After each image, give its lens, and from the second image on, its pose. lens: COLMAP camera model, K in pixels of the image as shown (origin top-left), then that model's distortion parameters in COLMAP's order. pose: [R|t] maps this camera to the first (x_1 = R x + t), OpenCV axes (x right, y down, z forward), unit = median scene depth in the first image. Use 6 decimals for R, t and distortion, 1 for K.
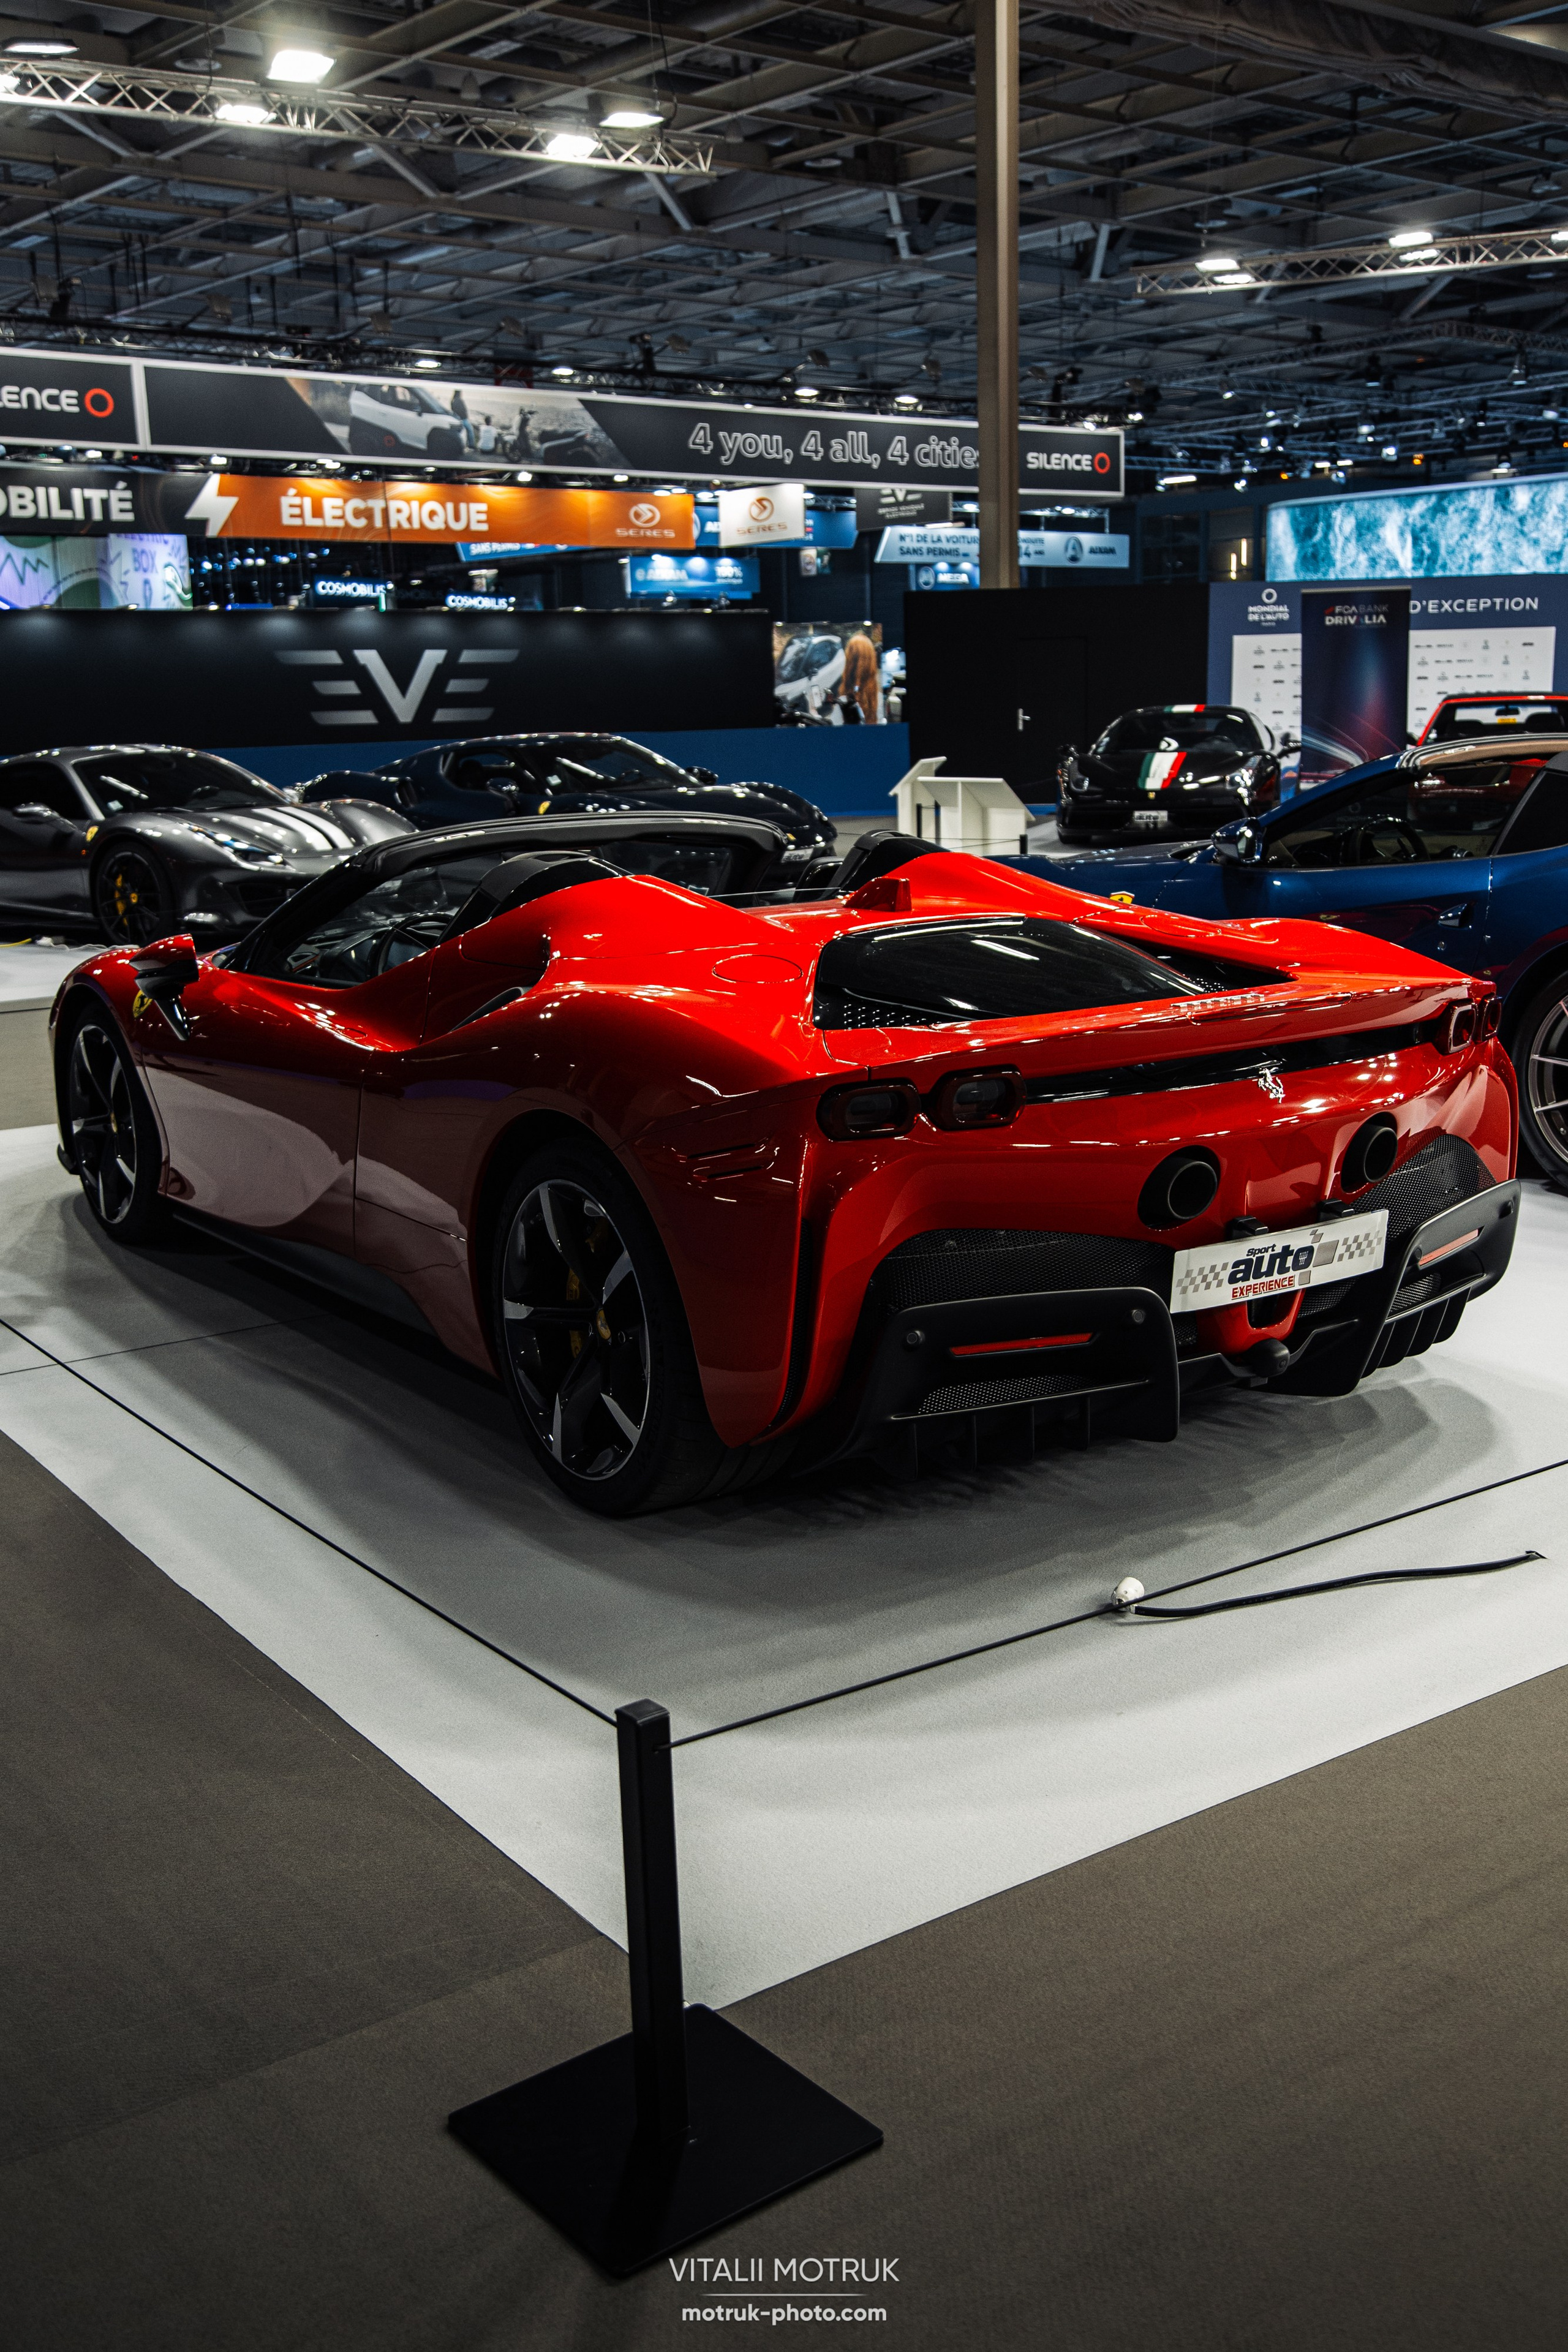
lens RADIAL K [[2144.1, 0, 775.0], [0, 2144.1, 1162.9], [0, 0, 1]] dist [0.013068, 0.000000]
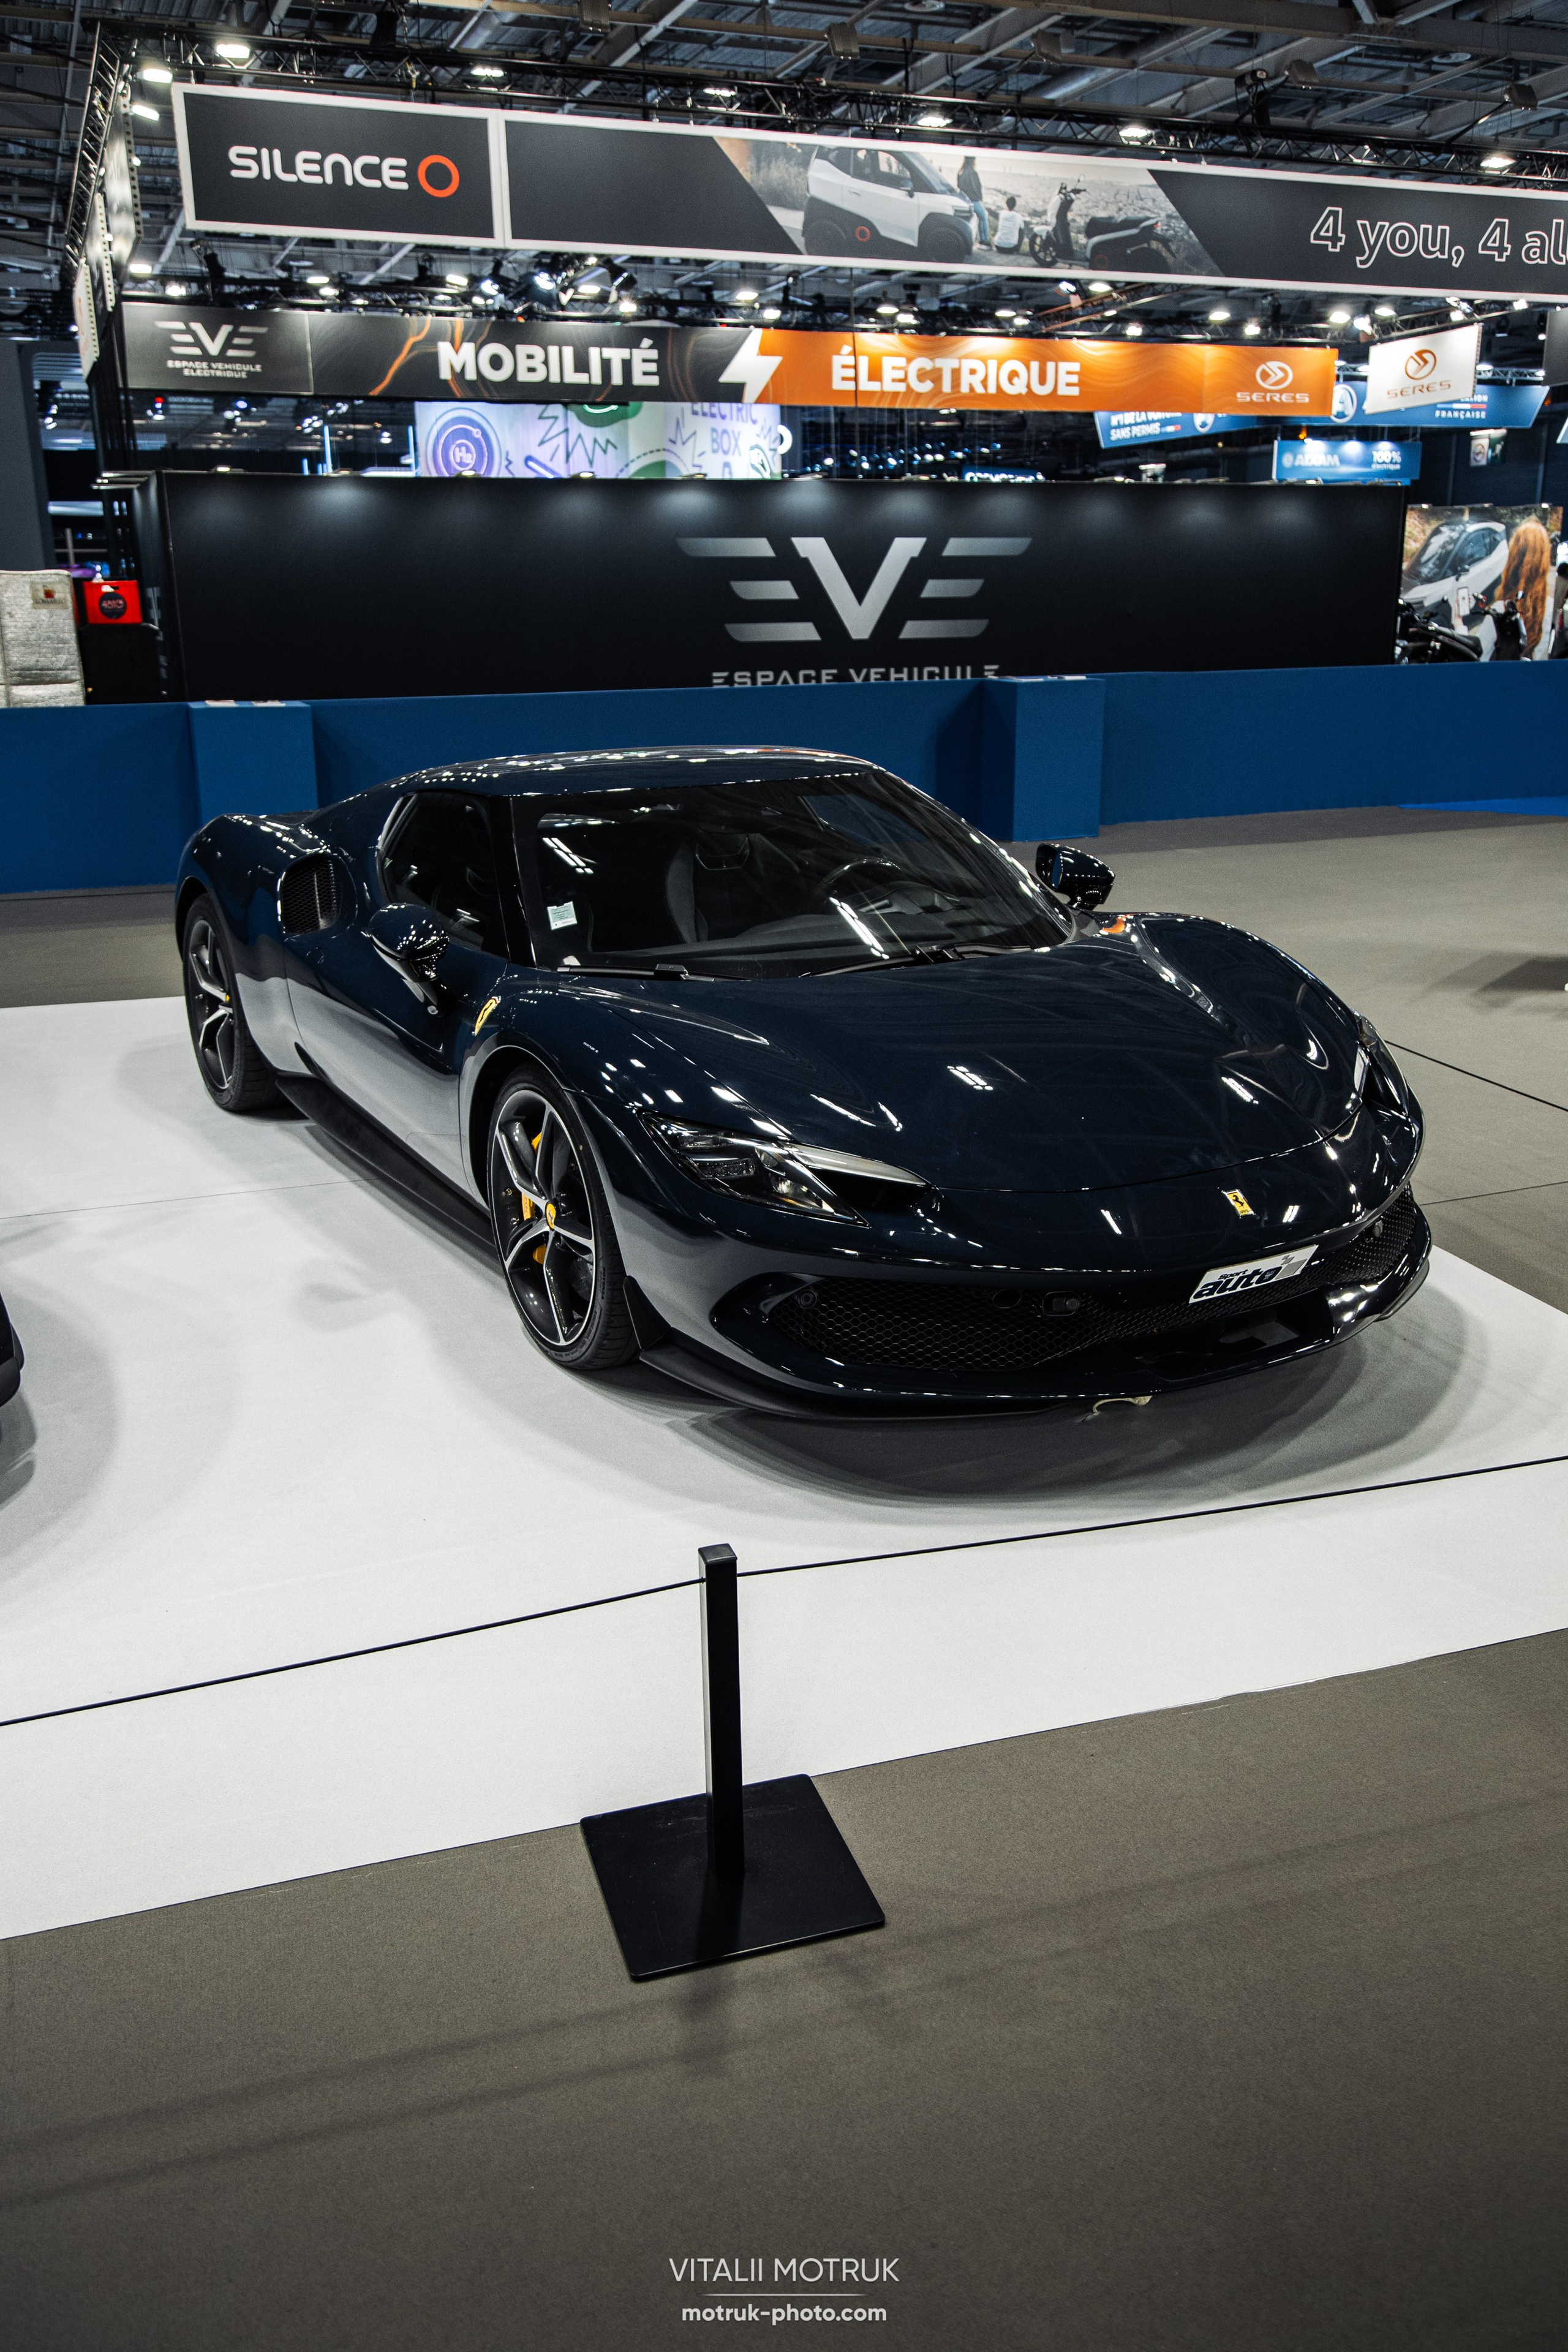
lens RADIAL K [[1912.2, 0, 791.0], [0, 1912.2, 1190.7], [0, 0, 1]] dist [0.007681, 0.021544]
pose [[0.952761, 0.102281, -0.285981, 0.008058], [-0.075659, 0.991834, 0.102667, -0.061726], [0.294146, -0.076181, 0.952720, 0.262455]]
